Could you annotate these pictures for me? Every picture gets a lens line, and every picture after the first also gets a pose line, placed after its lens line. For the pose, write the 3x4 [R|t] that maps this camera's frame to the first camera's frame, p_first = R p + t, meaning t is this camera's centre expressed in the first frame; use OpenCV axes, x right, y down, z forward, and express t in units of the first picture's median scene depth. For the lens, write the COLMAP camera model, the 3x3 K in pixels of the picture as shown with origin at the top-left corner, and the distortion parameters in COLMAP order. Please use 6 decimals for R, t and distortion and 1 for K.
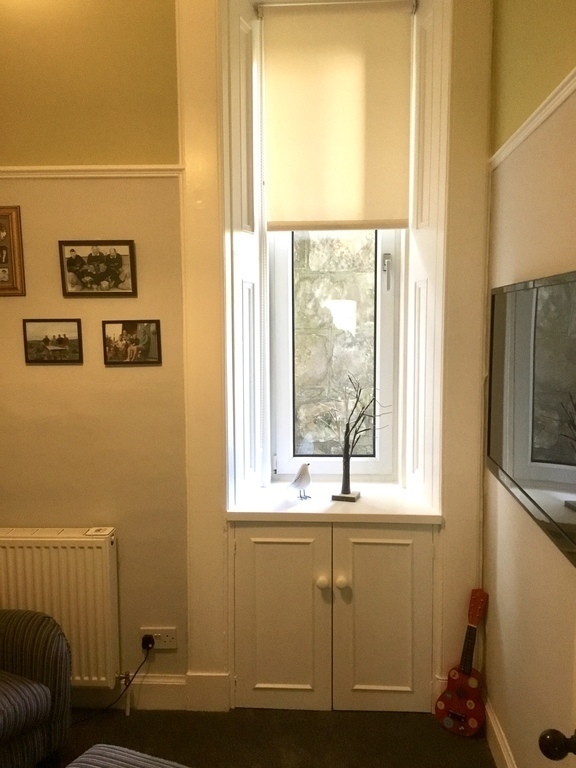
lens RADIAL K [[692.0, 0, 288.0], [0, 692.0, 384.0], [0, 0, 1]] dist [0.127364, -0.230372]
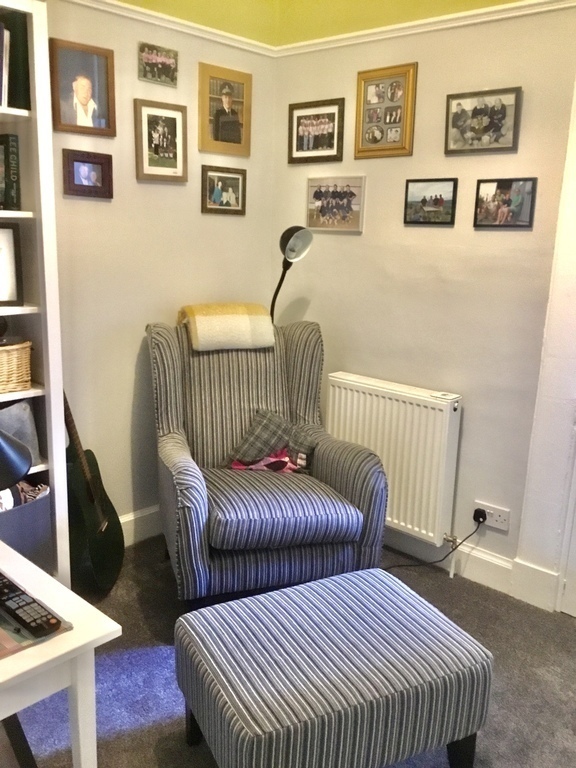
lens RADIAL K [[692.0, 0, 288.0], [0, 692.0, 384.0], [0, 0, 1]] dist [0.127364, -0.230372]
pose [[0.776010, 0.174977, -0.605964, 0.163008], [-0.103421, 0.983044, 0.151419, 0.065442], [0.622184, -0.054834, 0.780948, 0.073104]]
